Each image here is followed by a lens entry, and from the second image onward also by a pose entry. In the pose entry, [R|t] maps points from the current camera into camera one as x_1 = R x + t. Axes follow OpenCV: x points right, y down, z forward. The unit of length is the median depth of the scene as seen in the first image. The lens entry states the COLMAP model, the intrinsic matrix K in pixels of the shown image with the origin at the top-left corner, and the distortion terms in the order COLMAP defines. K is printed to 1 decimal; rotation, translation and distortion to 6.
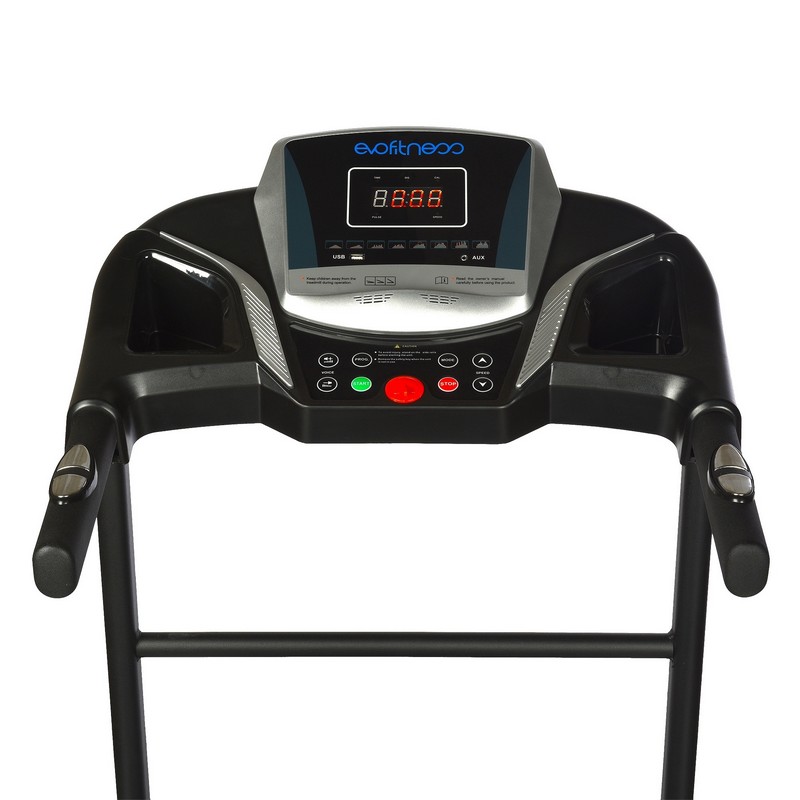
lens RADIAL K [[2064.9, 0, 400.0], [0, 2064.9, 400.0], [0, 0, 1]] dist [0.043251, 0.364086]
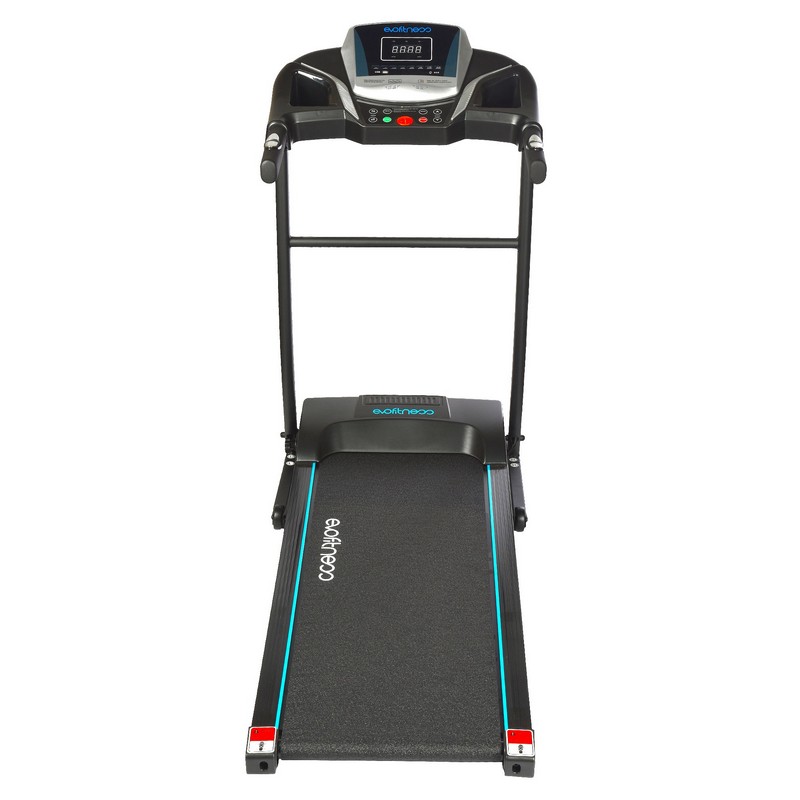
lens RADIAL K [[1522.3, 0, 400.0], [0, 1522.3, 400.0], [0, 0, 1]] dist [-0.021909, 0.089857]
pose [[0.999963, 0.008237, 0.002542, -0.005195], [-0.008241, 0.999965, 0.001253, 0.305101], [-0.002532, -0.001274, 0.999996, -0.745431]]
